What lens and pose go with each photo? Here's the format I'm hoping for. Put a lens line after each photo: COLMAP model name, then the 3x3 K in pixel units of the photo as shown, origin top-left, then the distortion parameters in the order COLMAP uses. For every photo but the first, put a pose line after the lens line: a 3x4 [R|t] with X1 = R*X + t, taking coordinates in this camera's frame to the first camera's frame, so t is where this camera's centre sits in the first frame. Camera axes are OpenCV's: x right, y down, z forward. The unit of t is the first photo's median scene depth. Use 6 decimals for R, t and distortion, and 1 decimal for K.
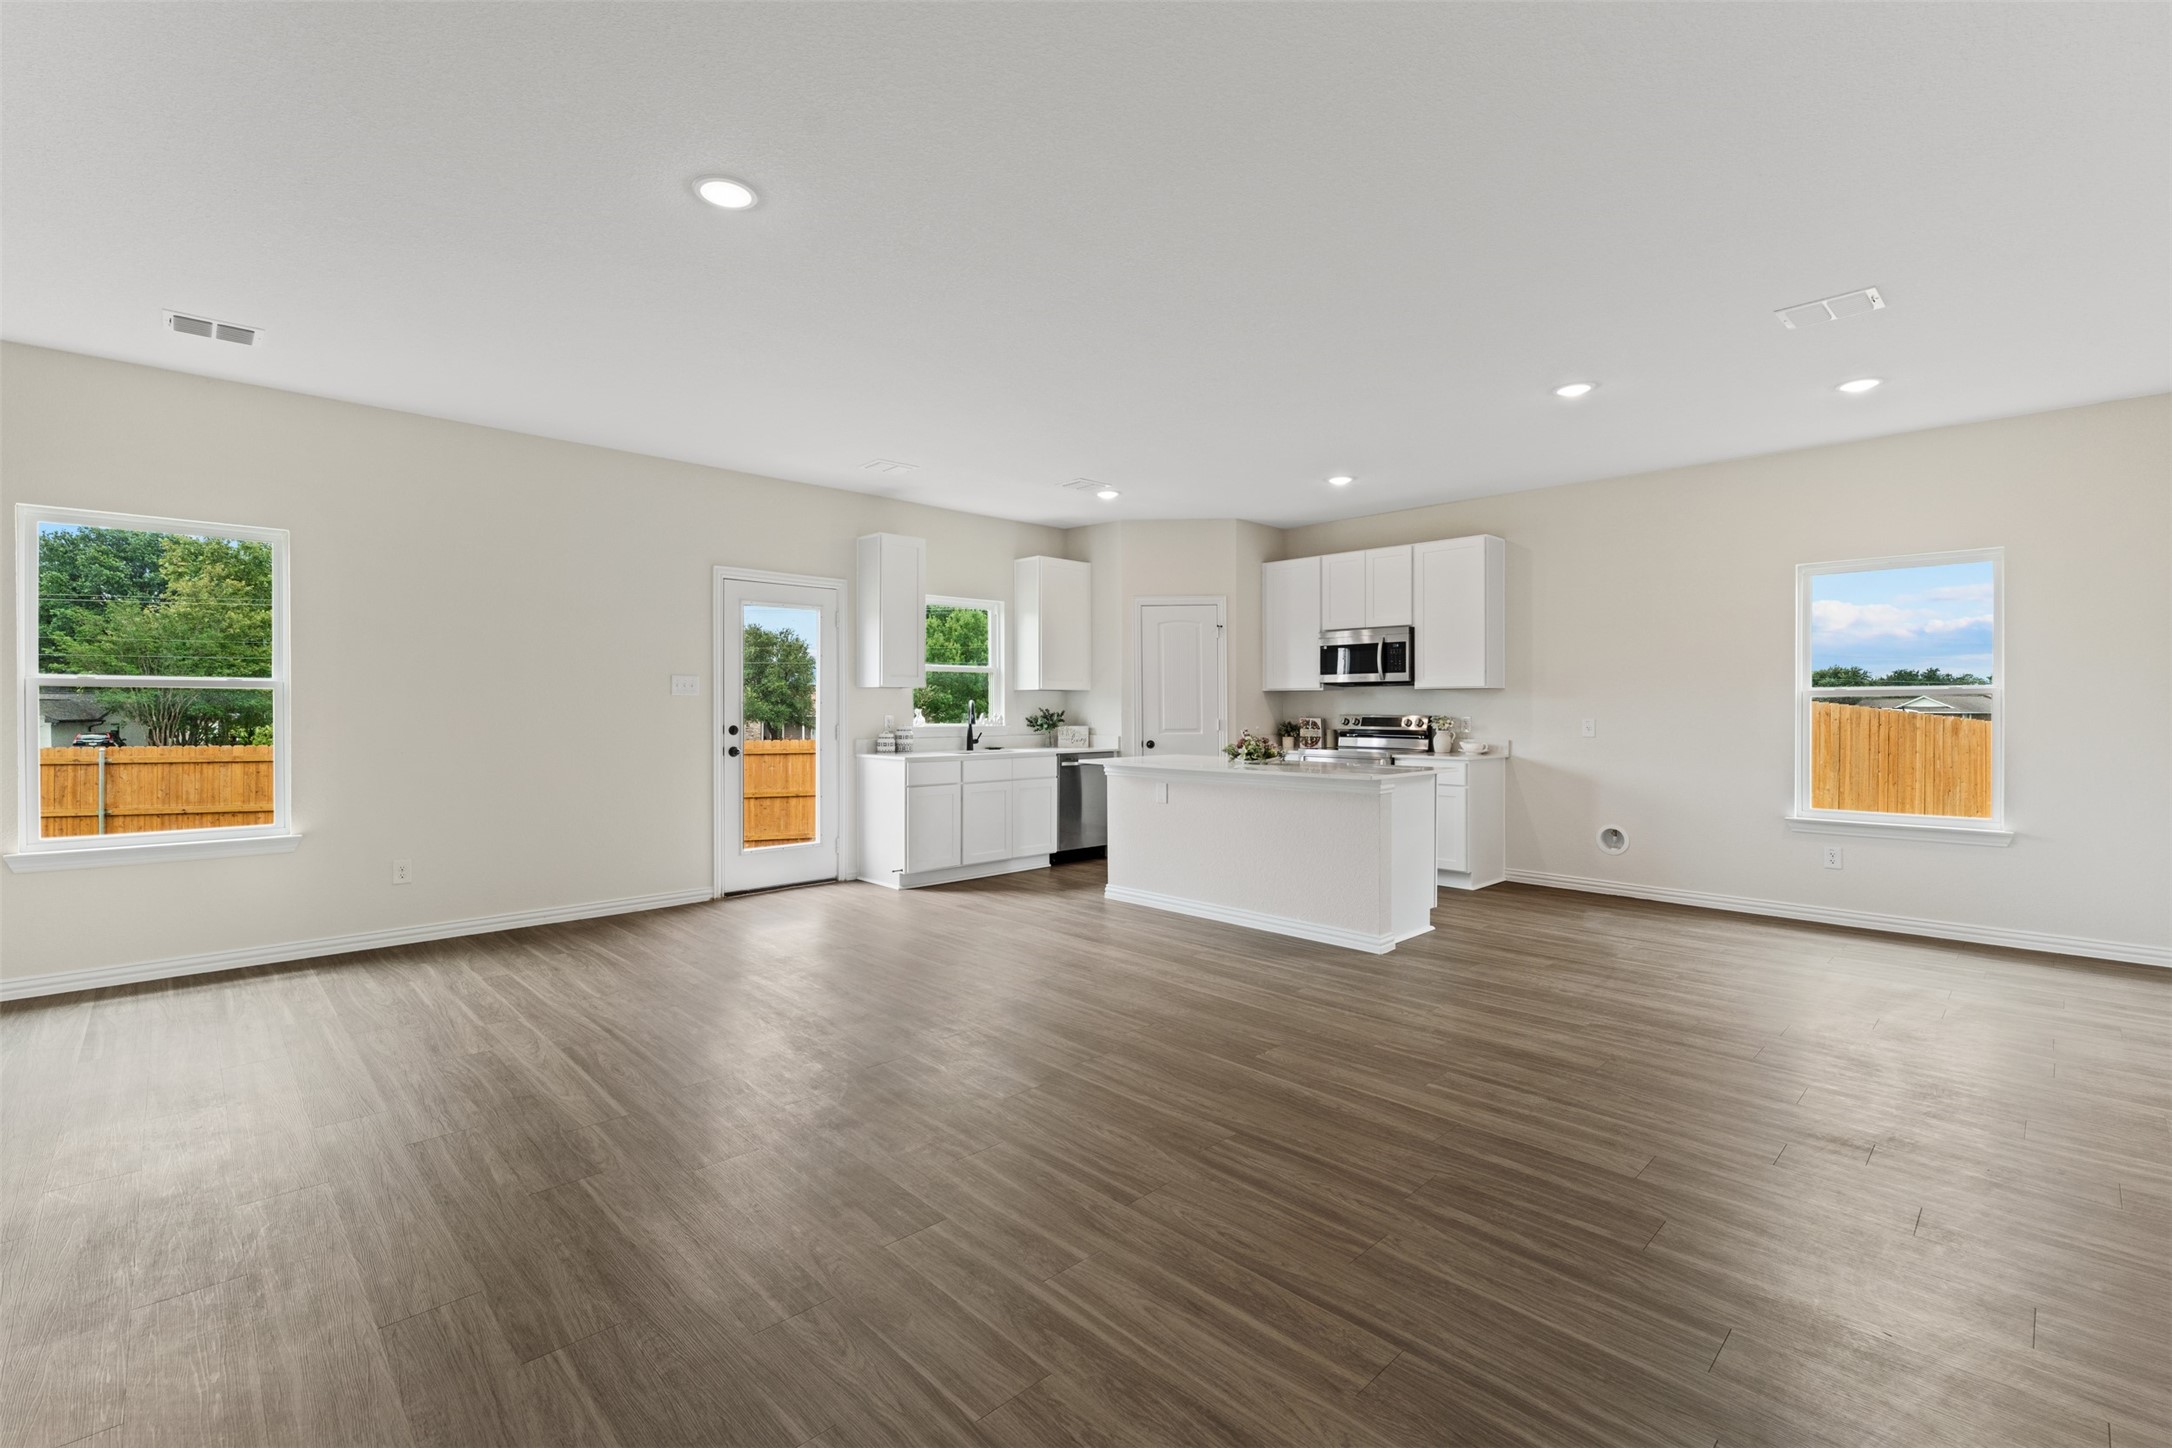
lens RADIAL K [[945.7, 0, 1080.8], [0, 945.7, 710.4], [0, 0, 1]] dist [-0.001515, -0.000151]
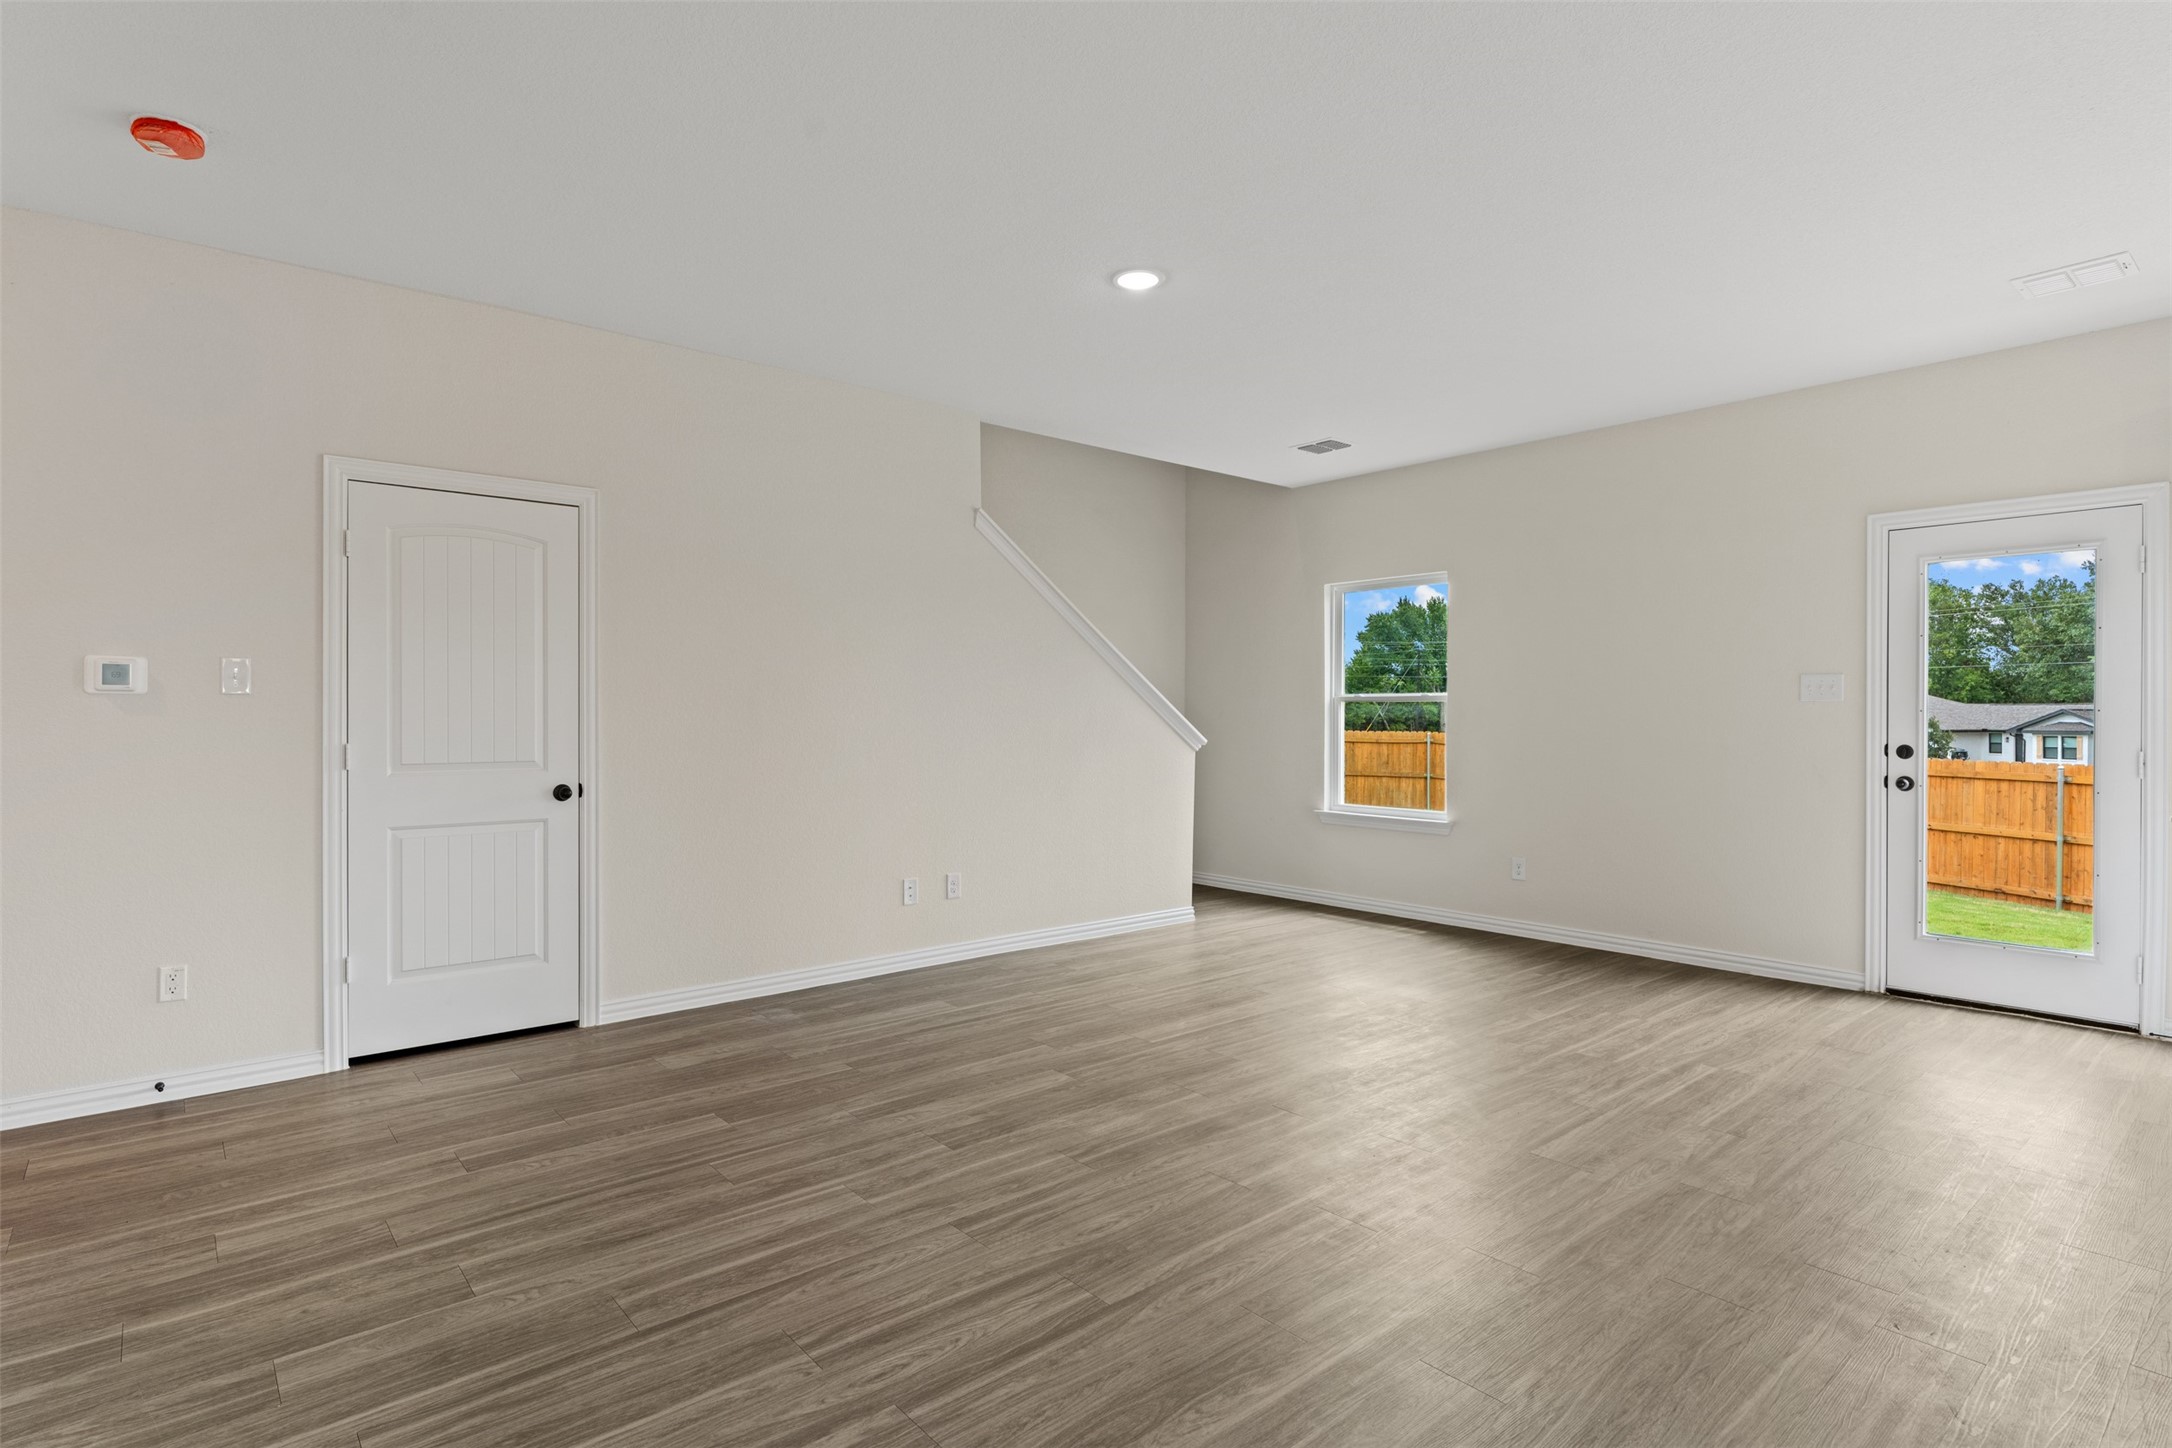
lens RADIAL K [[1097.3, 0, 1086.0], [0, 1097.3, 724.0], [0, 0, 1]] dist [0.001524, -0.000370]
pose [[-0.058850, 0.007920, -0.998235, 0.409206], [-0.006004, 0.999948, 0.008288, -0.001630], [0.998249, 0.006481, -0.058799, 0.420538]]
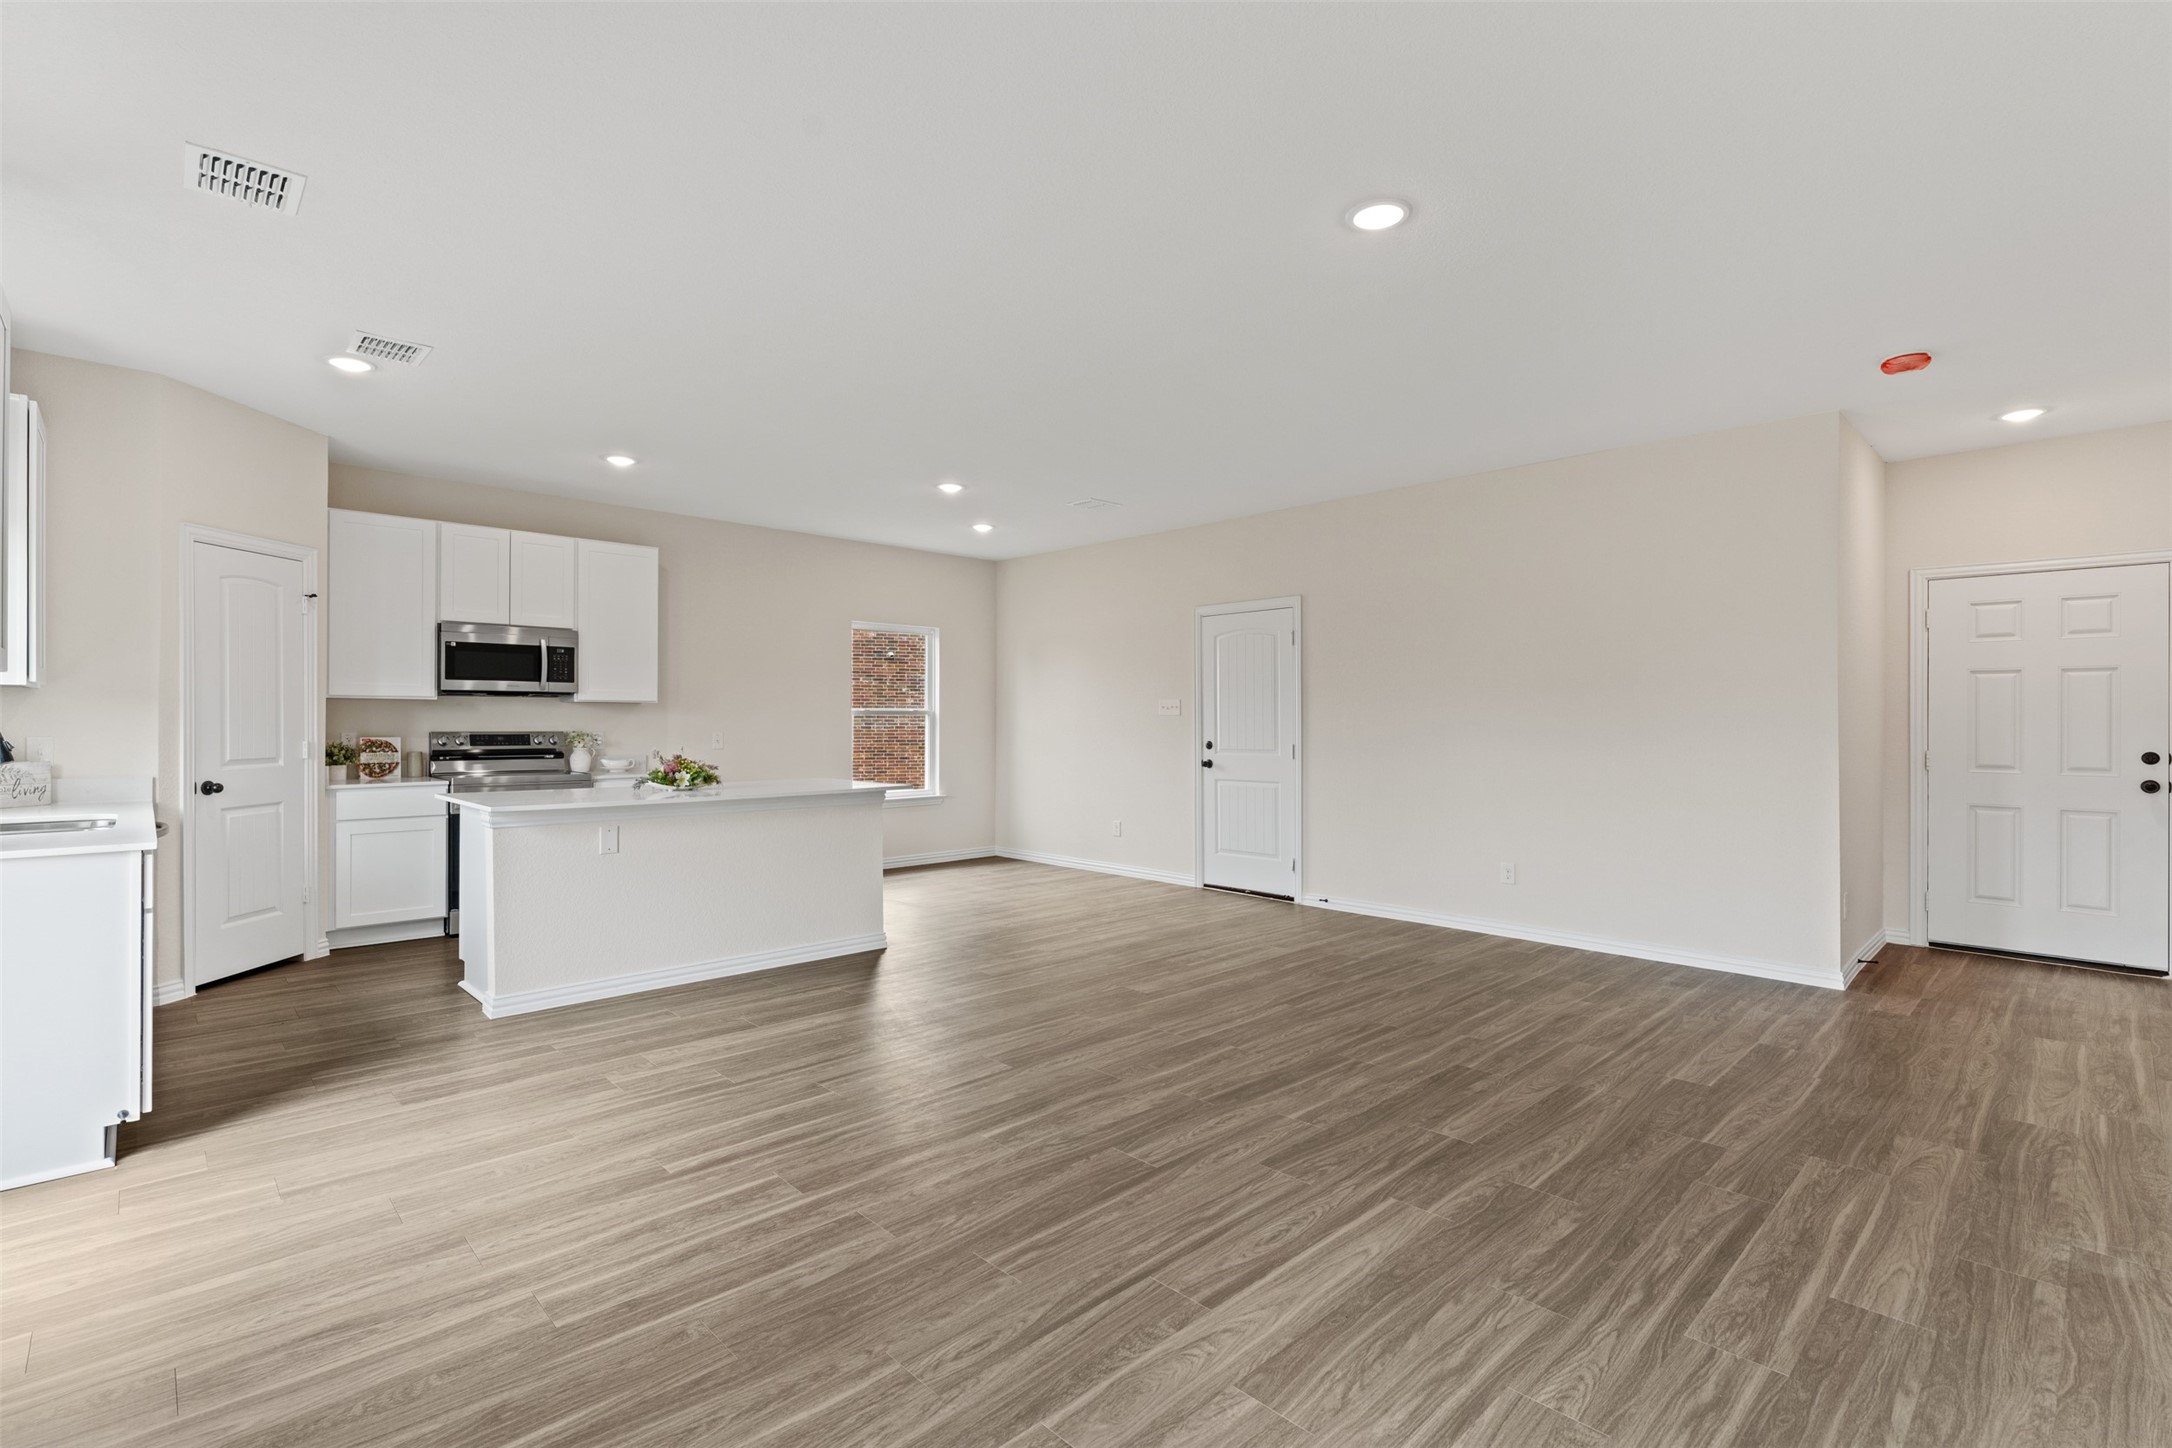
lens RADIAL K [[991.7, 0, 1077.5], [0, 991.7, 716.5], [0, 0, 1]] dist [-0.002135, -0.000506]
pose [[0.004225, 0.003660, 0.999984, -0.588495], [0.000676, 0.999993, -0.003663, -0.005025], [-0.999991, 0.000692, 0.004222, 0.542595]]
